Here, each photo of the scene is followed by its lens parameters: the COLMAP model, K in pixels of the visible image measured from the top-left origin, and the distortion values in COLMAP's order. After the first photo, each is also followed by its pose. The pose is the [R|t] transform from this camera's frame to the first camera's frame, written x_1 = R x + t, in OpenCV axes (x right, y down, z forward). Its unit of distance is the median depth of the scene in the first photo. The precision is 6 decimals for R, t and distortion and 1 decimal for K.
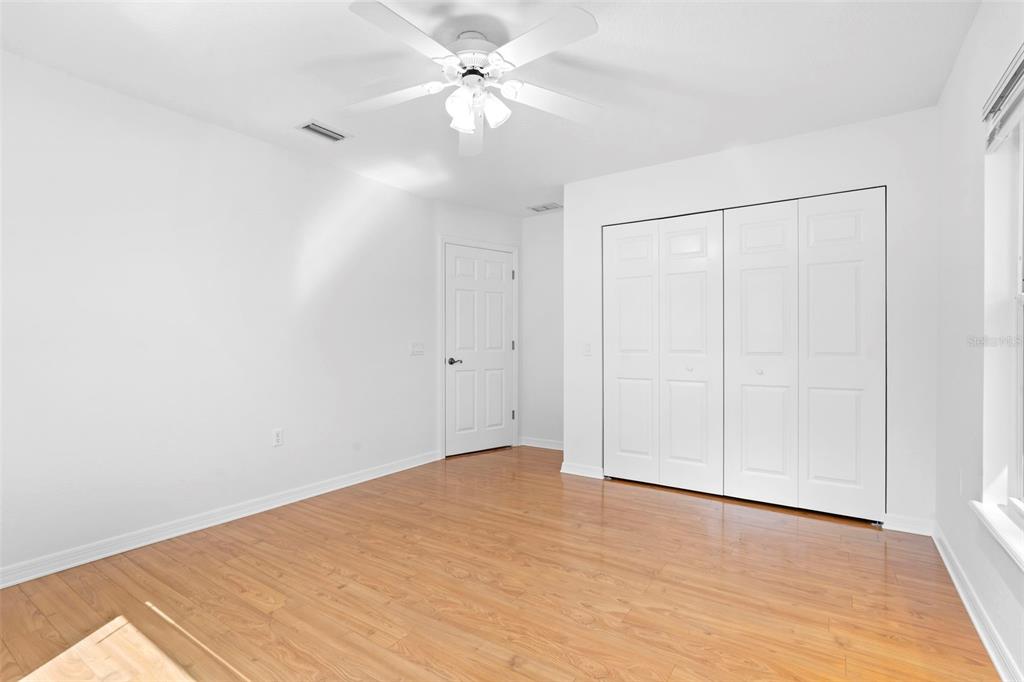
lens RADIAL K [[486.8, 0, 534.9], [0, 486.8, 346.3], [0, 0, 1]] dist [-0.015113, 0.001967]
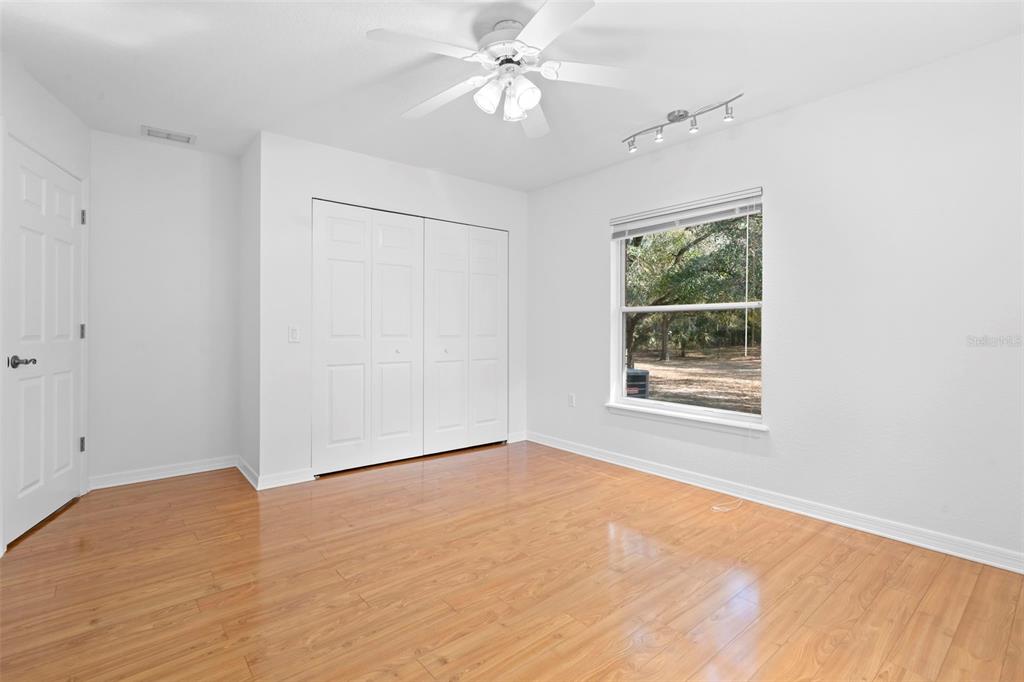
lens RADIAL K [[486.8, 0, 505.6], [0, 486.8, 332.1], [0, 0, 1]] dist [-0.015113, 0.001967]
pose [[0.285777, -0.005207, 0.958282, -0.872109], [0.007010, 0.999970, 0.003343, 0.000870], [-0.958270, 0.005762, 0.285805, 0.572777]]
